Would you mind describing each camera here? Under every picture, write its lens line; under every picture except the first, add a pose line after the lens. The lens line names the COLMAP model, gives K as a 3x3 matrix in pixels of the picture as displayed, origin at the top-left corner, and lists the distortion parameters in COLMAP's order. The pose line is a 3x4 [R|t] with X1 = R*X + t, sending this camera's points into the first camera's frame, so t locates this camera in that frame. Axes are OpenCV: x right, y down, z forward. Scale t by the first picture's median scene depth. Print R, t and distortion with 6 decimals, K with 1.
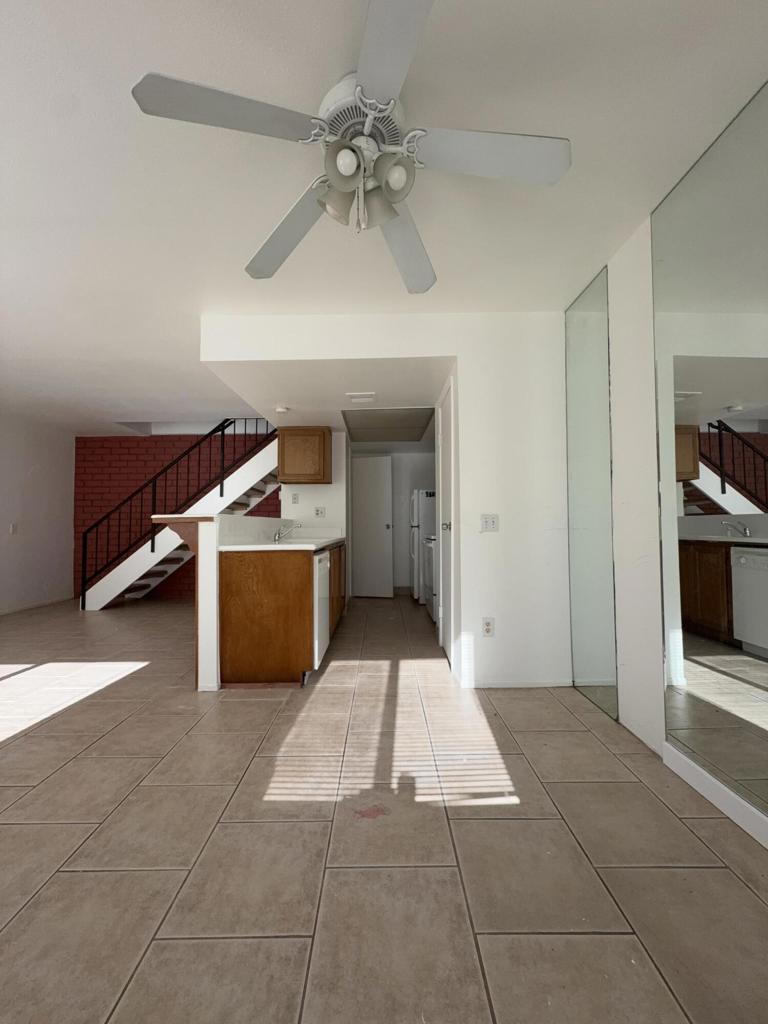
lens RADIAL K [[409.9, 0, 384.0], [0, 409.9, 512.0], [0, 0, 1]] dist [-0.001045, 0.000212]
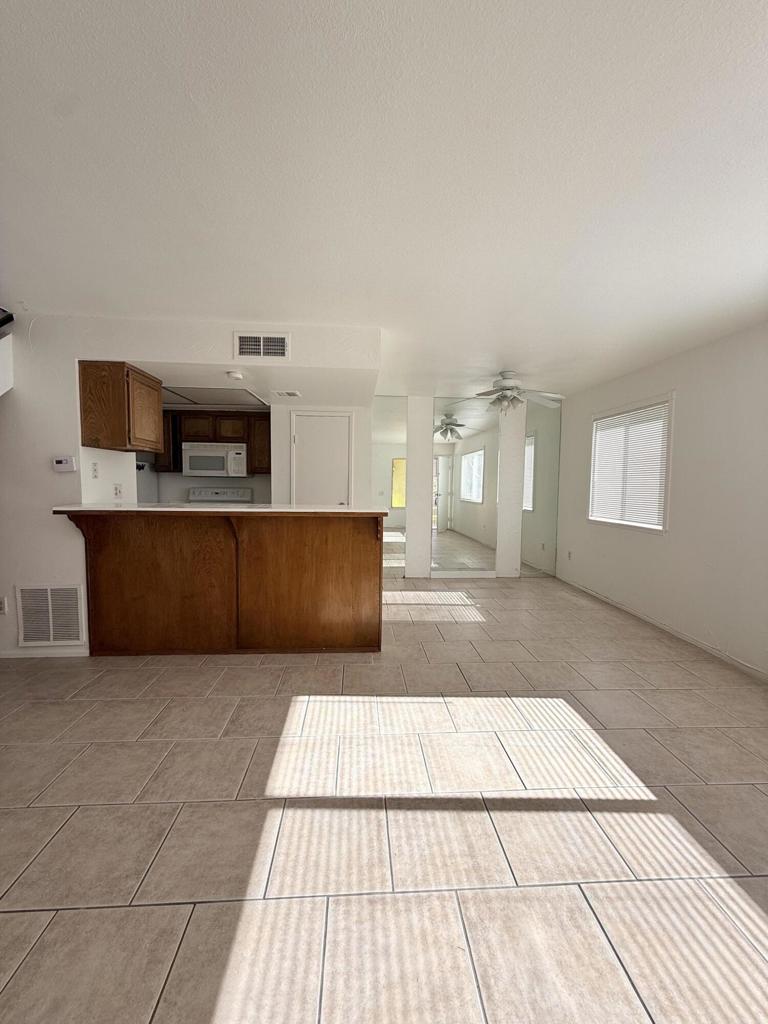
lens RADIAL K [[407.0, 0, 384.0], [0, 407.0, 512.0], [0, 0, 1]] dist [0.000540, 0.000028]
pose [[-0.058881, -0.065427, 0.996119, -0.819689], [-0.044992, 0.997010, 0.062826, -0.025894], [-0.997251, -0.041118, -0.061648, 0.539745]]
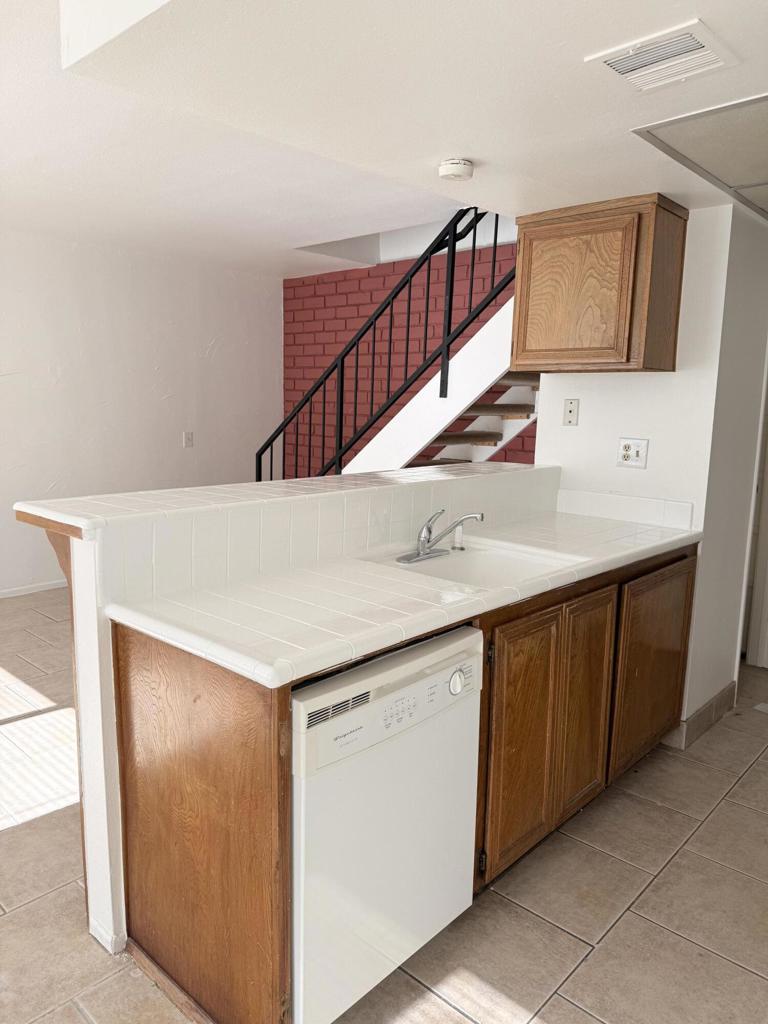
lens RADIAL K [[724.3, 0, 384.0], [0, 724.3, 512.0], [0, 0, 1]] dist [0.067748, -0.001412]
pose [[0.732718, 0.129129, -0.668170, 0.110395], [0.000064, 0.981820, 0.189814, -0.065949], [0.680533, -0.139123, 0.719389, 0.356466]]
